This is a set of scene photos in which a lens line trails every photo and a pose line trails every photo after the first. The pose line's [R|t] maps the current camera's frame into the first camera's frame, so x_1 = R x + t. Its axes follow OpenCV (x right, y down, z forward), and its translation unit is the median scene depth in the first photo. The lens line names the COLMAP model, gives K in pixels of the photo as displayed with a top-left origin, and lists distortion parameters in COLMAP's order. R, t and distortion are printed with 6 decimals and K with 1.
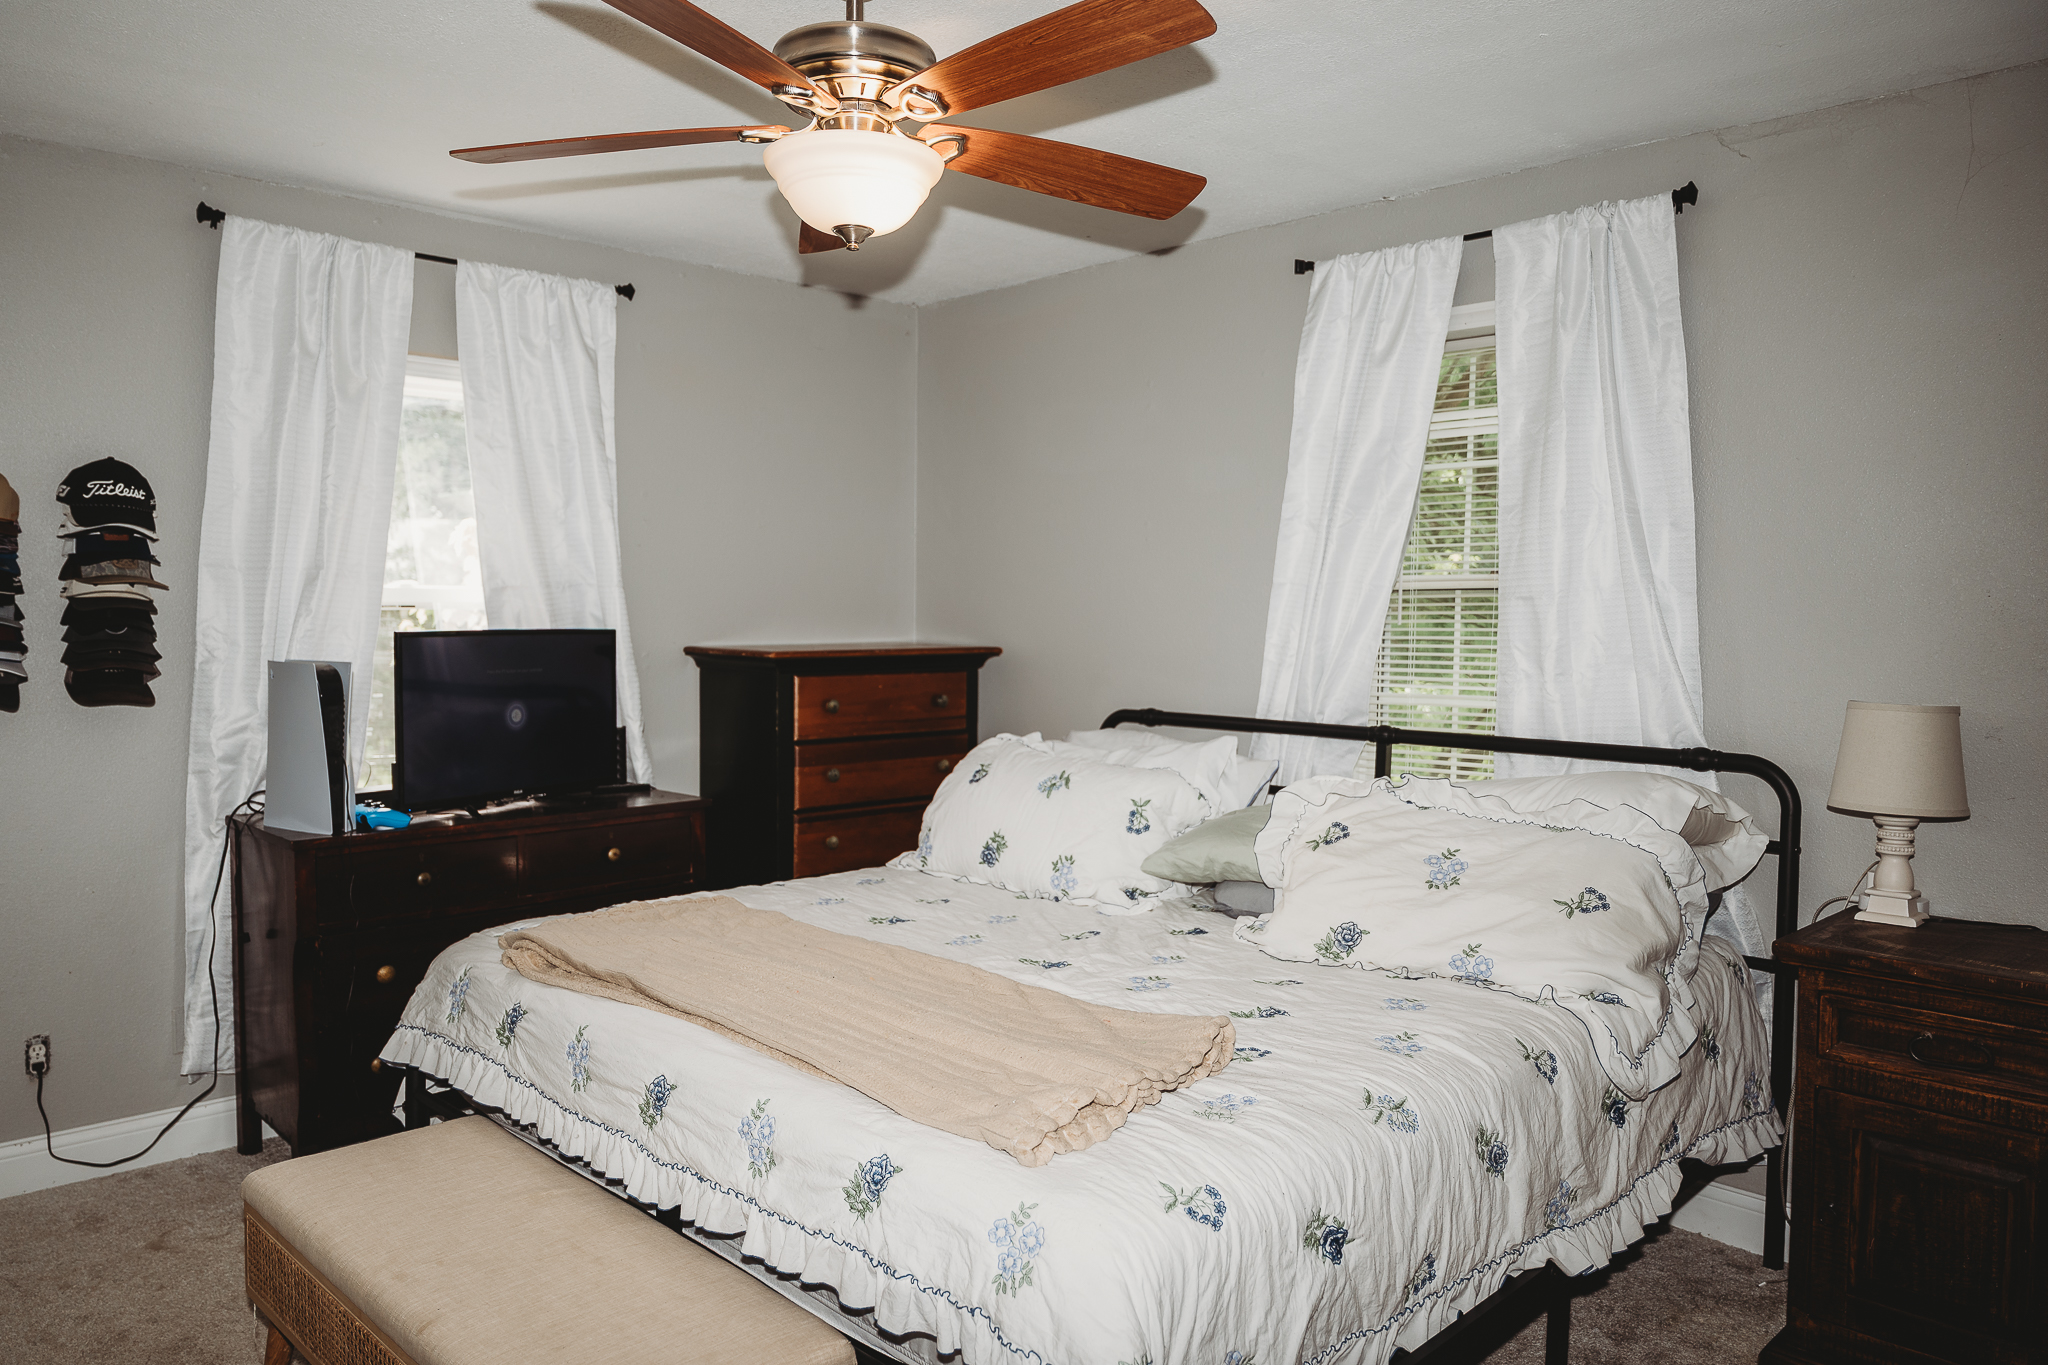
lens RADIAL K [[1372.7, 0, 1016.7], [0, 1372.7, 674.9], [0, 0, 1]] dist [-0.005554, 0.001350]
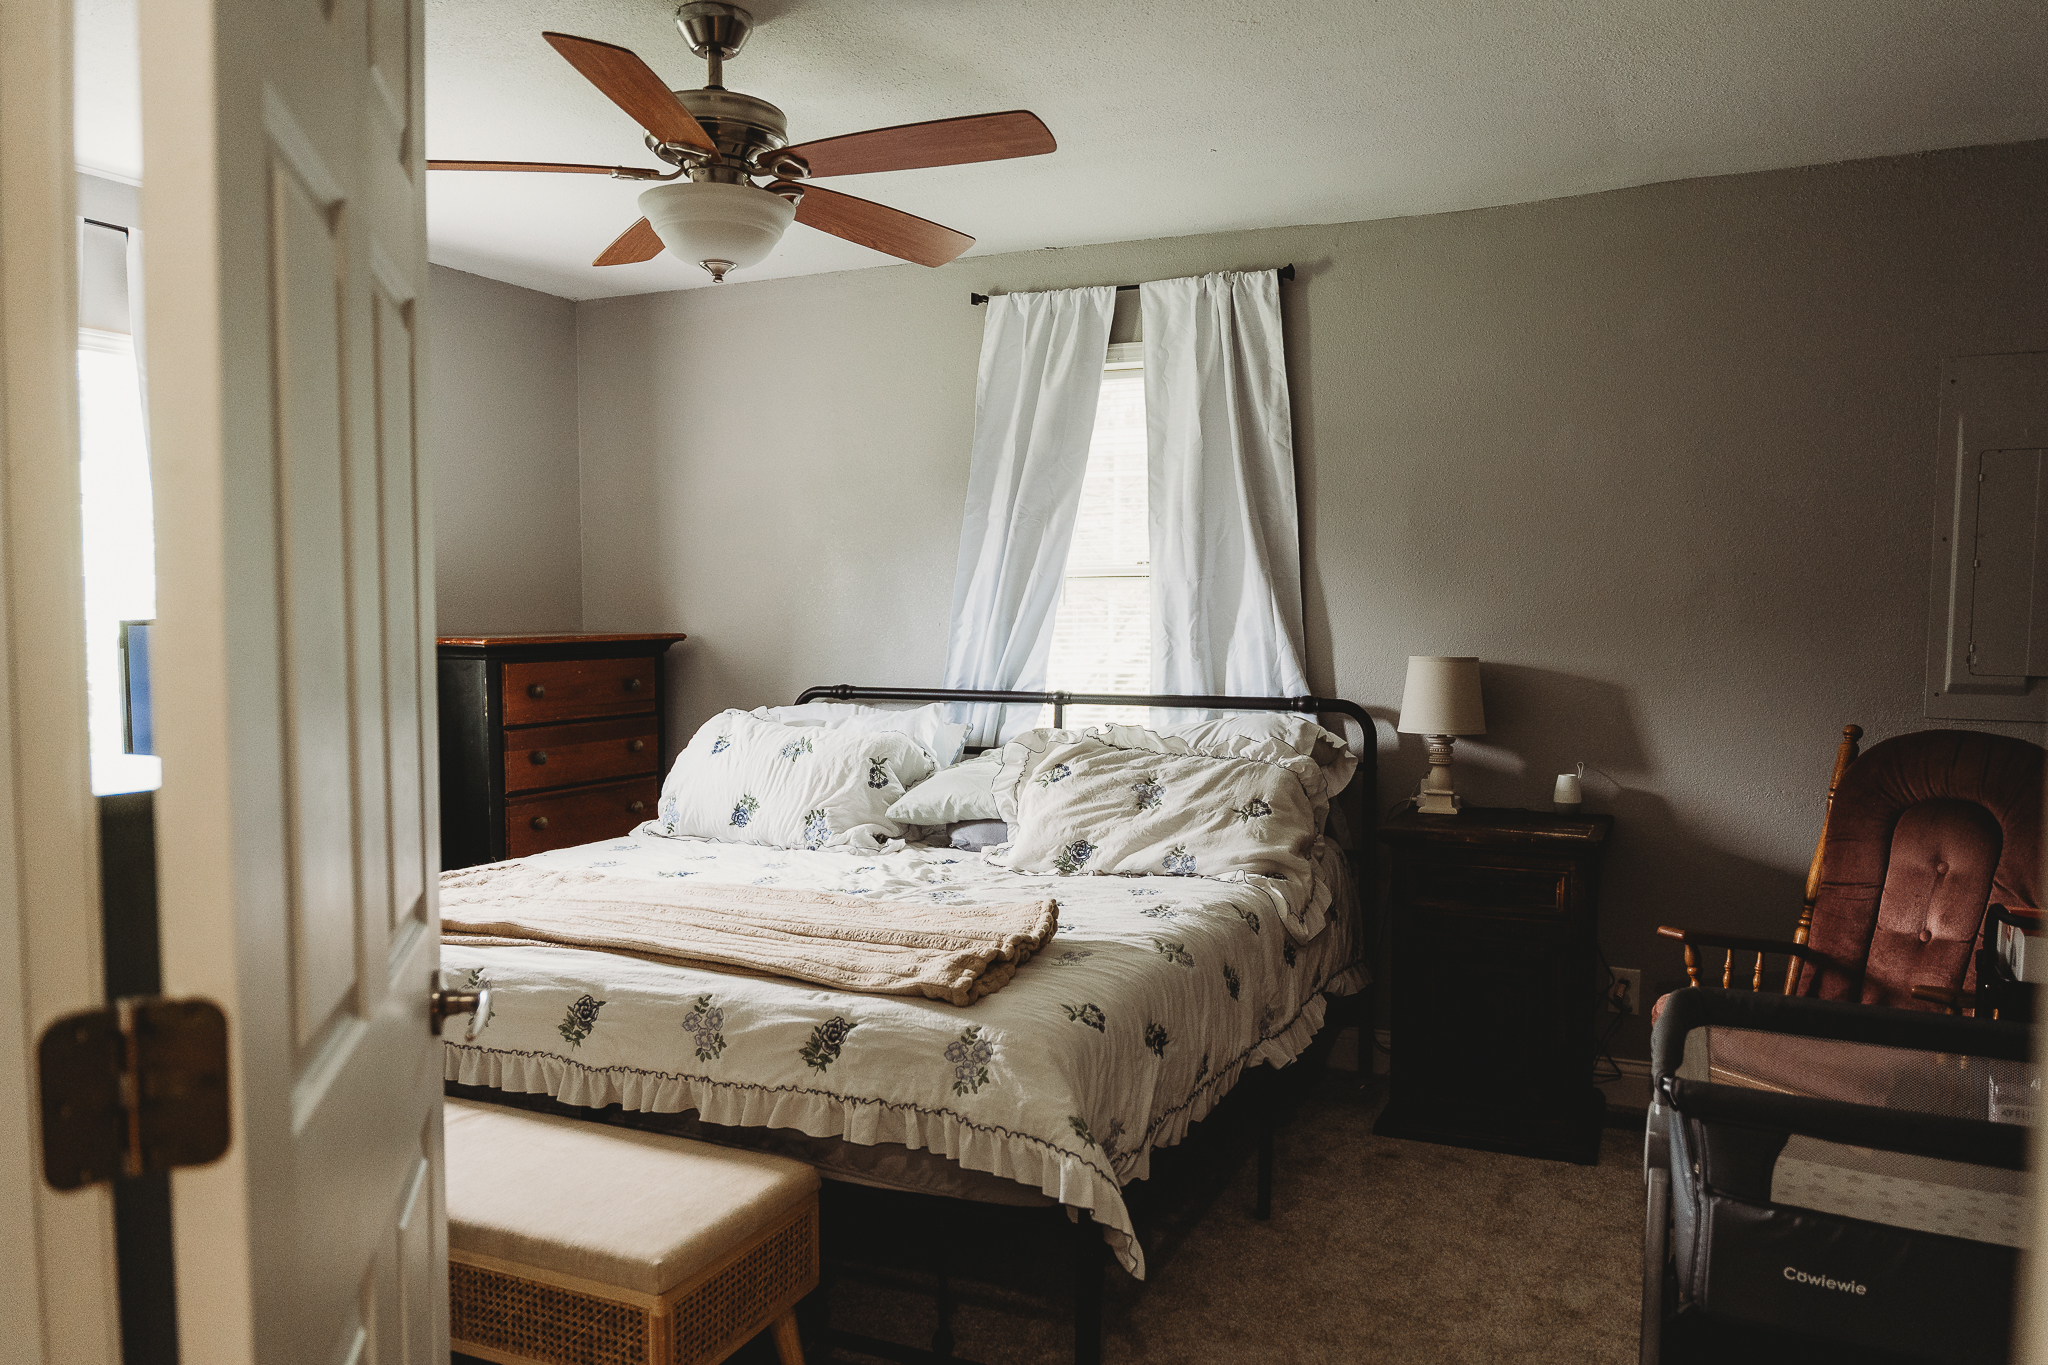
lens RADIAL K [[1437.1, 0, 1028.6], [0, 1437.1, 688.6], [0, 0, 1]] dist [-0.007019, -0.009084]
pose [[0.929978, -0.029026, 0.366466, -0.297894], [0.025293, 0.999568, 0.014986, 0.022382], [-0.366743, -0.004667, 0.930311, -0.216766]]
